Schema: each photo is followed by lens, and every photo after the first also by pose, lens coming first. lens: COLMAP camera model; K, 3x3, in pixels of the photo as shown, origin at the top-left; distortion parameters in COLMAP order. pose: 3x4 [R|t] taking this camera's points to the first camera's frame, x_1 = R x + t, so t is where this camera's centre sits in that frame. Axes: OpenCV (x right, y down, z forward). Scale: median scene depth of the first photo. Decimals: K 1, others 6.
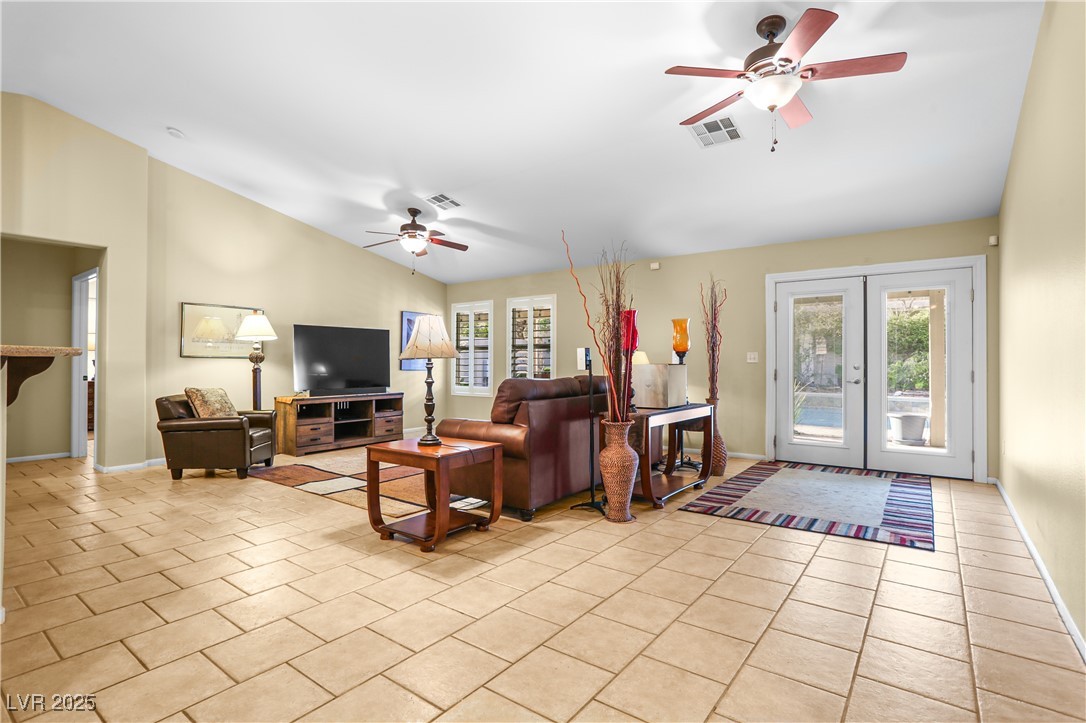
lens RADIAL K [[532.8, 0, 541.0], [0, 532.8, 359.5], [0, 0, 1]] dist [-0.062103, 0.034186]
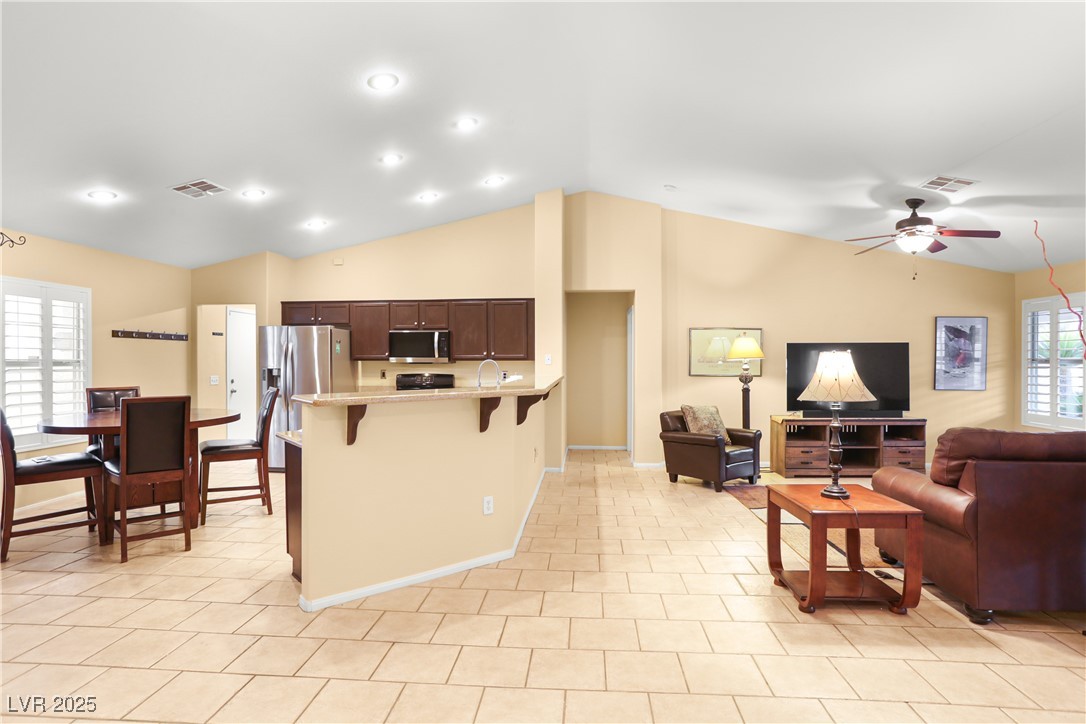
lens RADIAL K [[573.7, 0, 543.0], [0, 573.7, 362.0], [0, 0, 1]] dist [-0.046273, 0.032016]
pose [[0.540648, -0.000232, -0.841249, 0.241771], [0.006650, 0.999970, 0.003997, -0.052005], [0.841223, -0.007755, 0.540633, 0.053381]]
